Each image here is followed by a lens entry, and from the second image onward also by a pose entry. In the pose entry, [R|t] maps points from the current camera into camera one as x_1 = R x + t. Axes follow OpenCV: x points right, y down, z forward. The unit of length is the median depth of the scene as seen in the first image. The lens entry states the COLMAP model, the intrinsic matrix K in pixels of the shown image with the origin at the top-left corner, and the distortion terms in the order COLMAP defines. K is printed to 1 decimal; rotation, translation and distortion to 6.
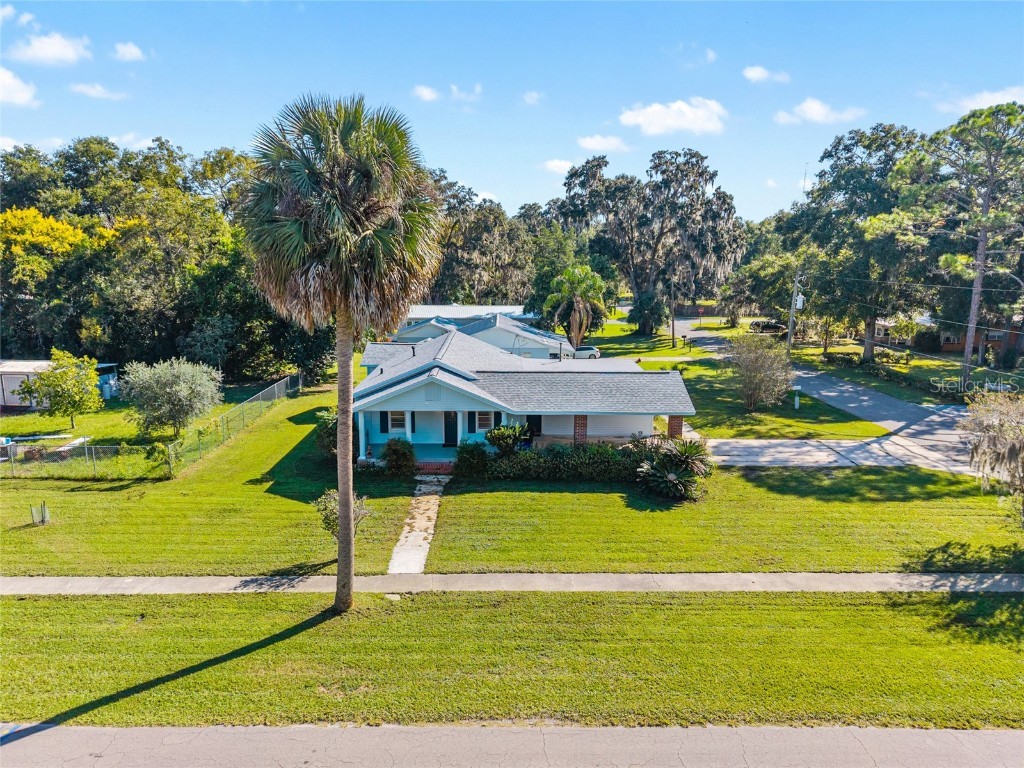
lens RADIAL K [[686.0, 0, 509.1], [0, 686.0, 383.5], [0, 0, 1]] dist [0.031301, -0.034362]
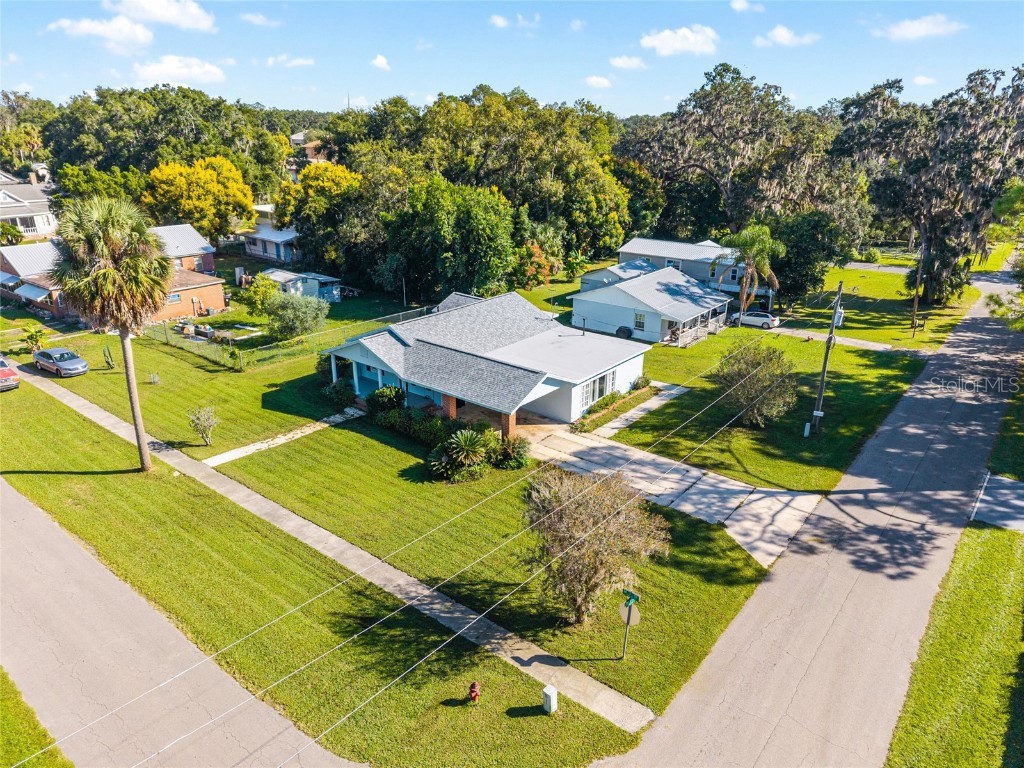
lens RADIAL K [[686.0, 0, 509.4], [0, 686.0, 384.5], [0, 0, 1]] dist [0.031301, -0.034362]
pose [[0.775565, 0.226963, -0.589056, 0.895713], [-0.127570, 0.970229, 0.205866, -0.231017], [0.618243, -0.084517, 0.781430, 0.105753]]
